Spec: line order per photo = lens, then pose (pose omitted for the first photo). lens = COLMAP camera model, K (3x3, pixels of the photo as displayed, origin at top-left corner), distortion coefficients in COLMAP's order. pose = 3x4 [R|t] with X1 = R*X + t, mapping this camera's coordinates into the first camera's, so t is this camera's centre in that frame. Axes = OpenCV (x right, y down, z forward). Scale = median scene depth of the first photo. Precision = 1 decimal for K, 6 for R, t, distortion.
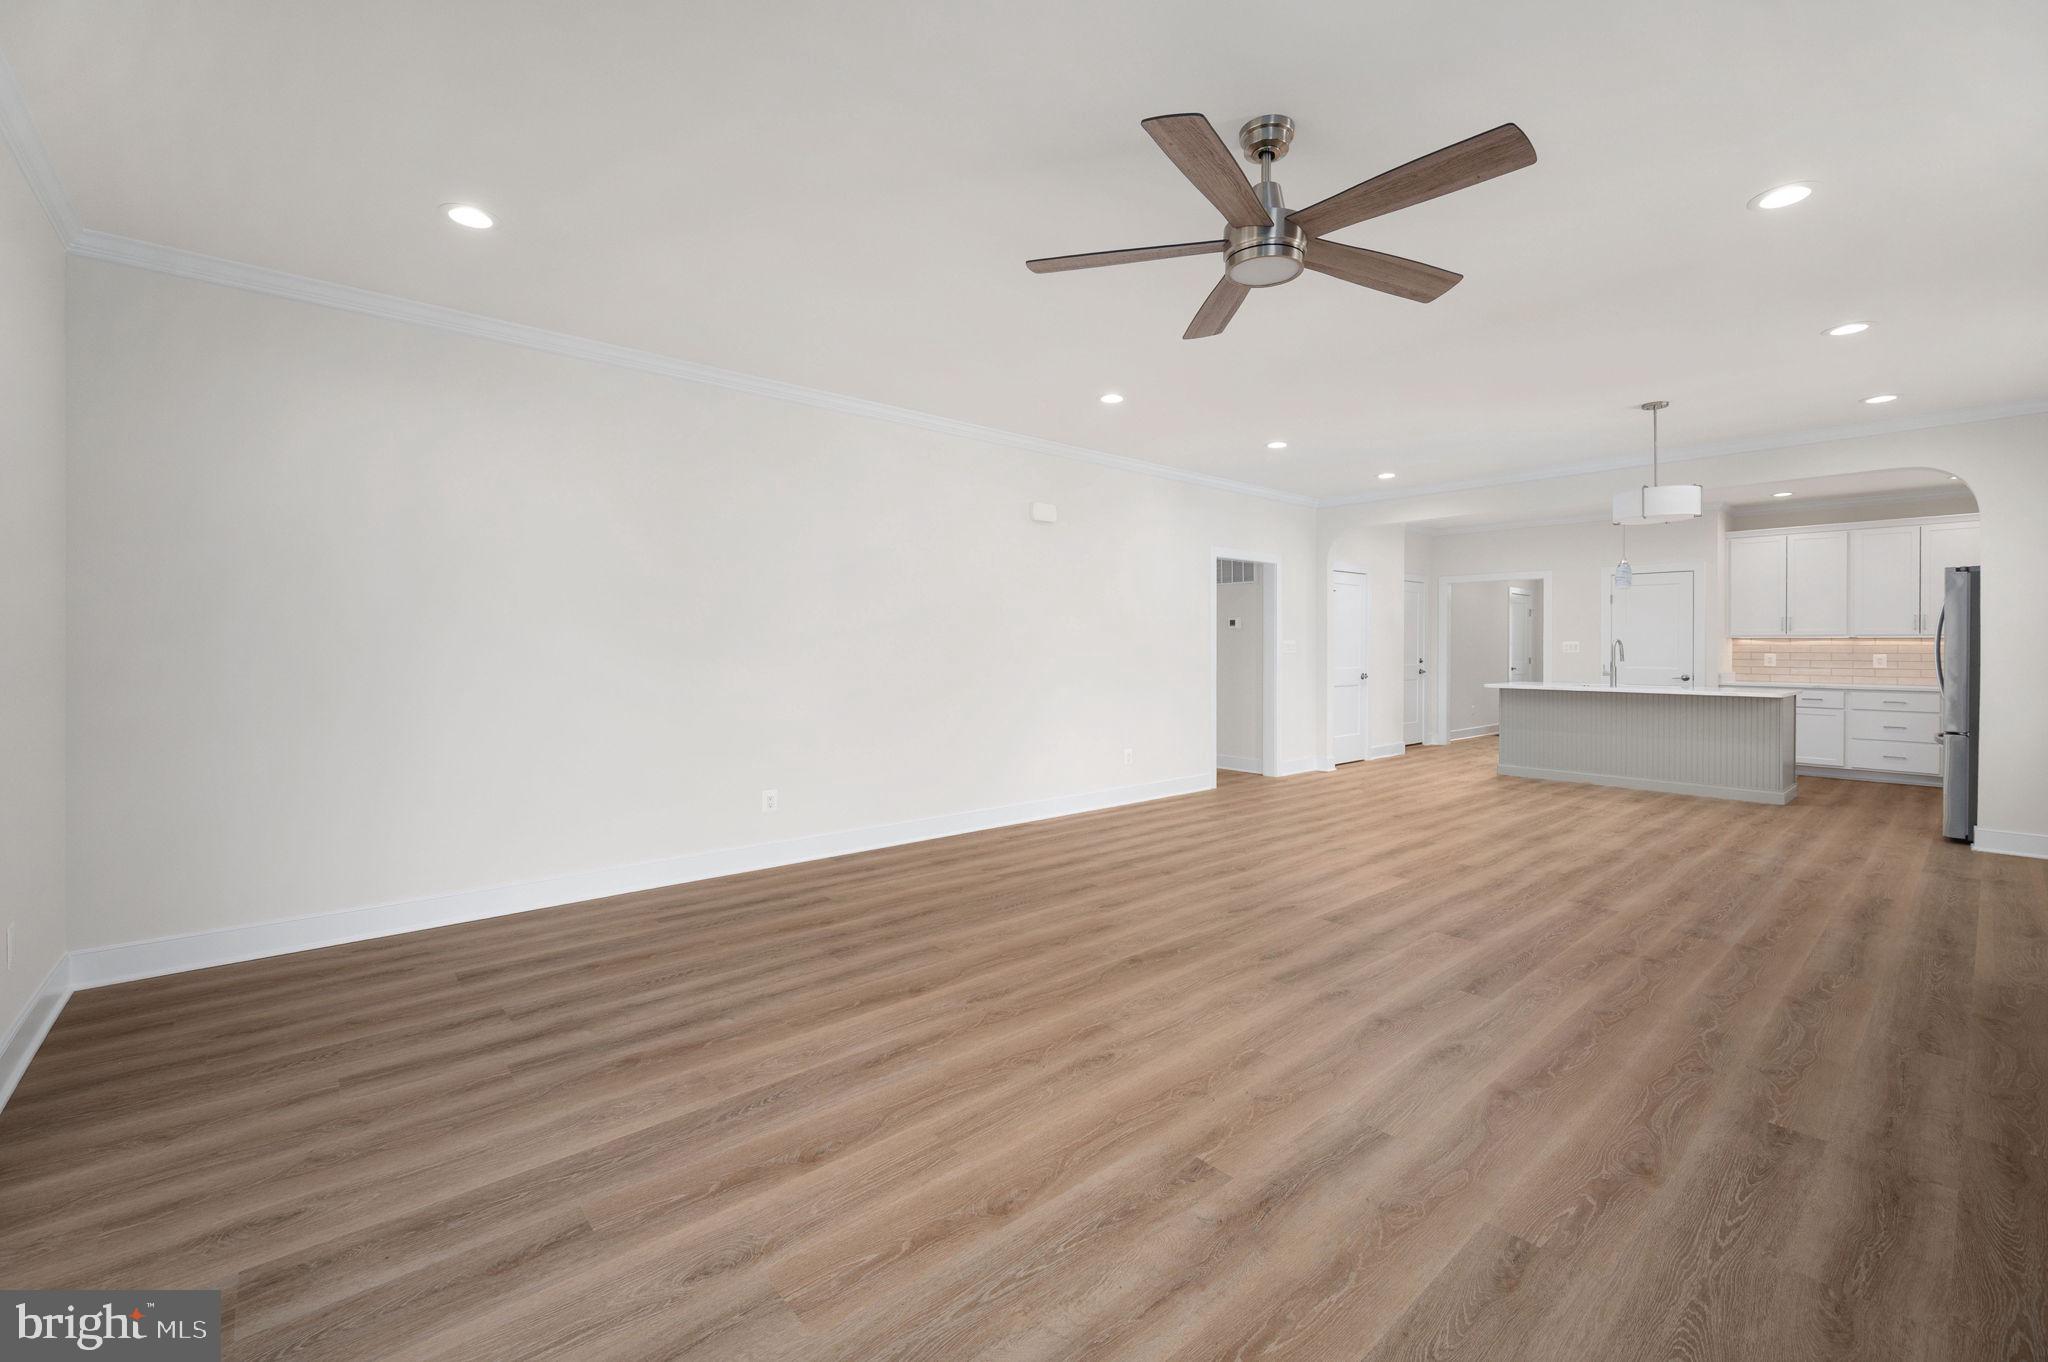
lens RADIAL K [[838.4, 0, 1022.6], [0, 838.4, 654.5], [0, 0, 1]] dist [-0.000607, -0.000070]
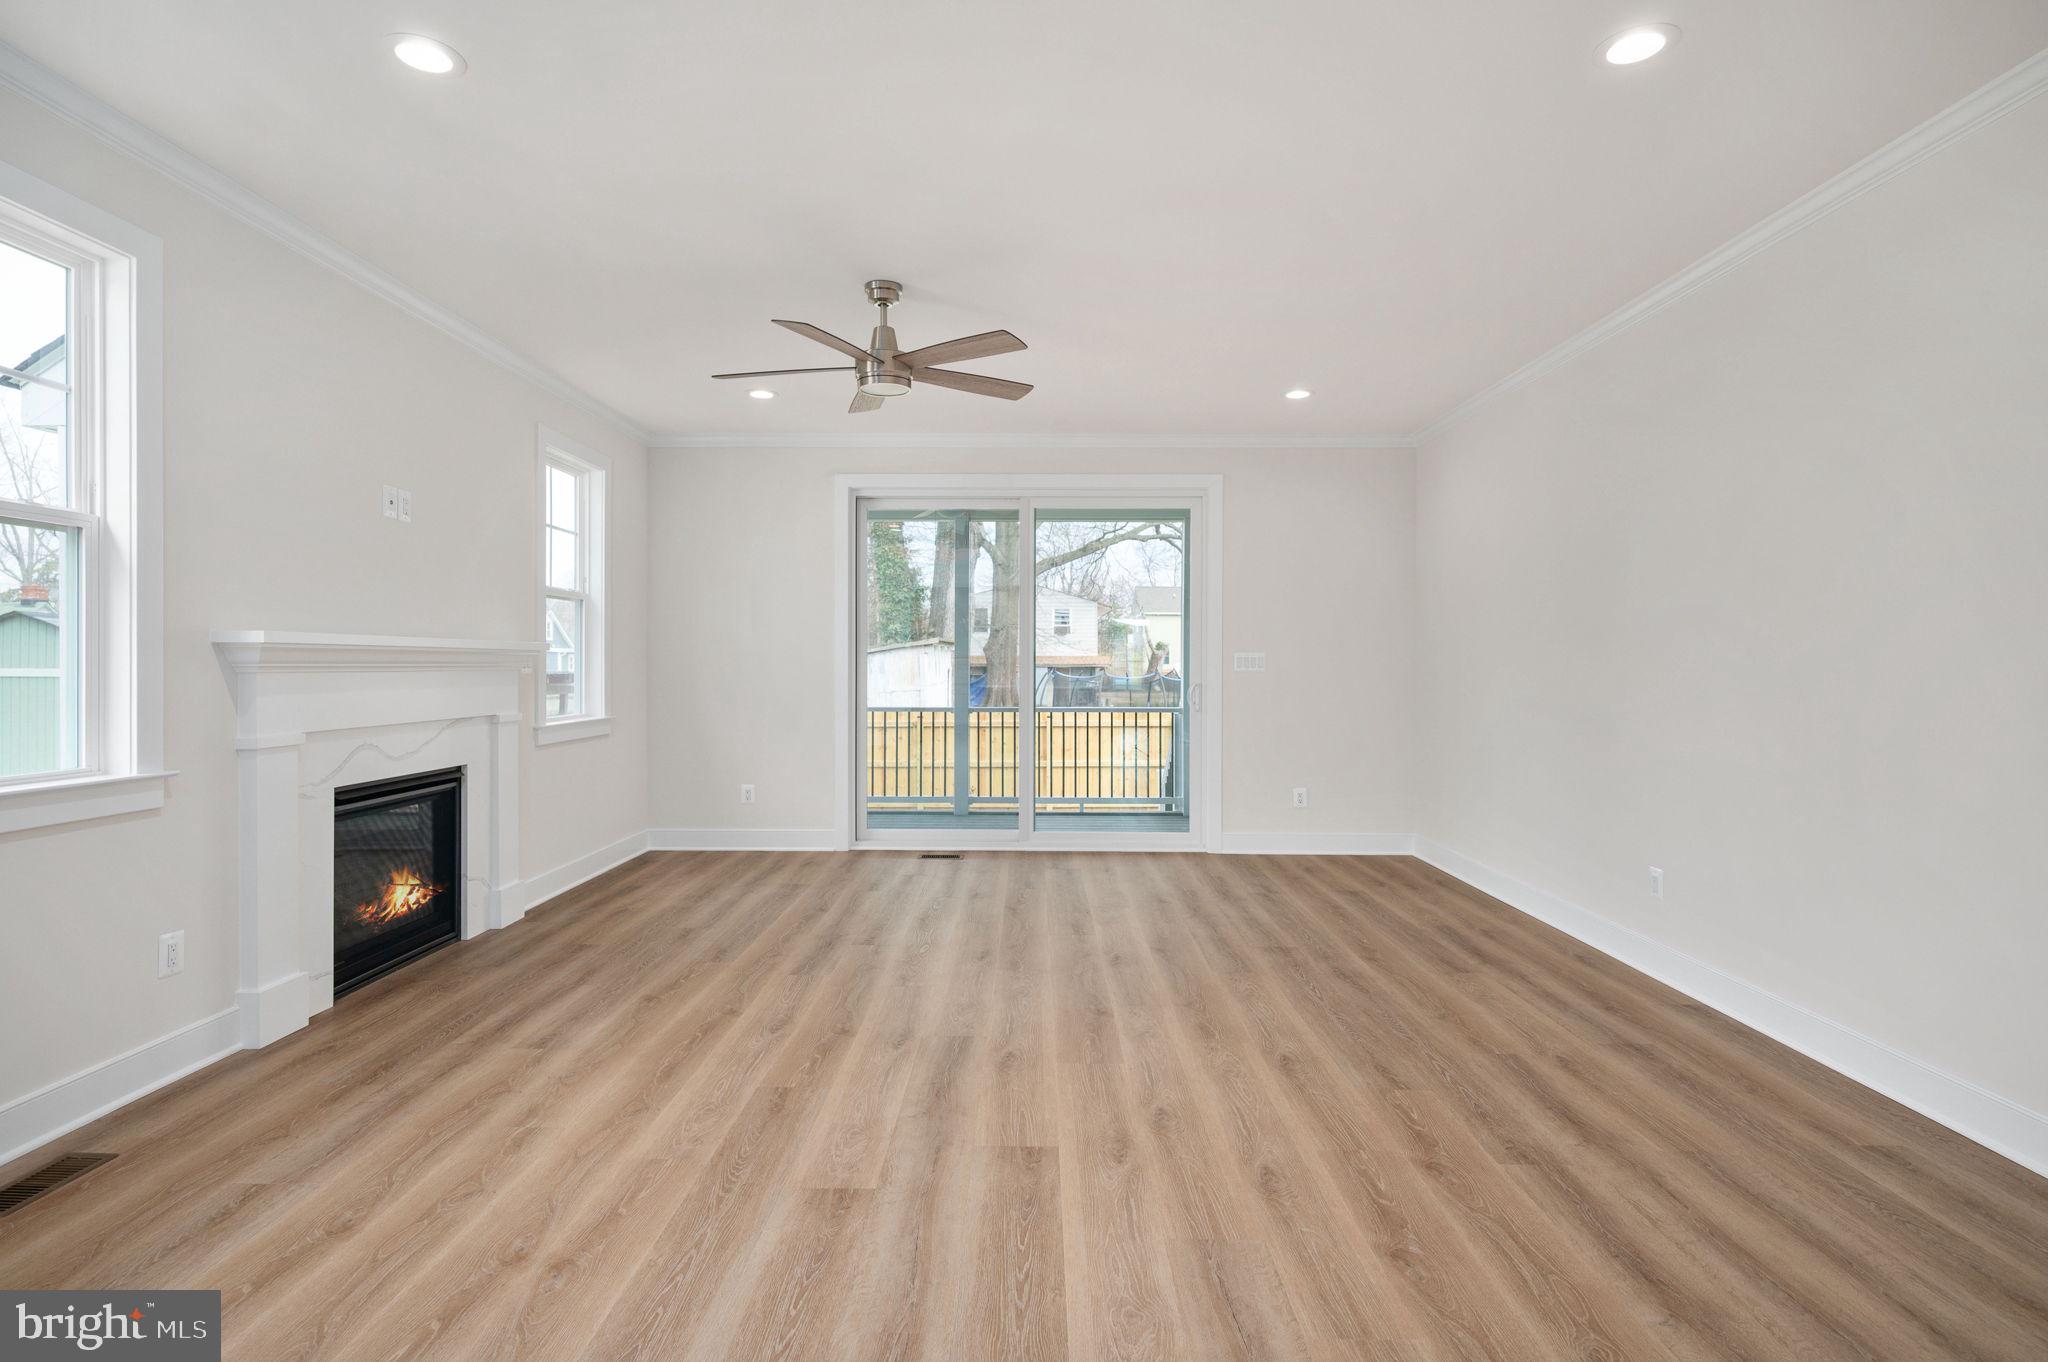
lens RADIAL K [[1013.1, 0, 1043.4], [0, 1013.1, 677.4], [0, 0, 1]] dist [-0.000771, -0.000194]
pose [[-0.645951, 0.004231, -0.763367, 1.064965], [-0.010752, 0.999835, 0.014640, -0.019233], [0.763303, 0.017664, -0.645799, 1.731834]]
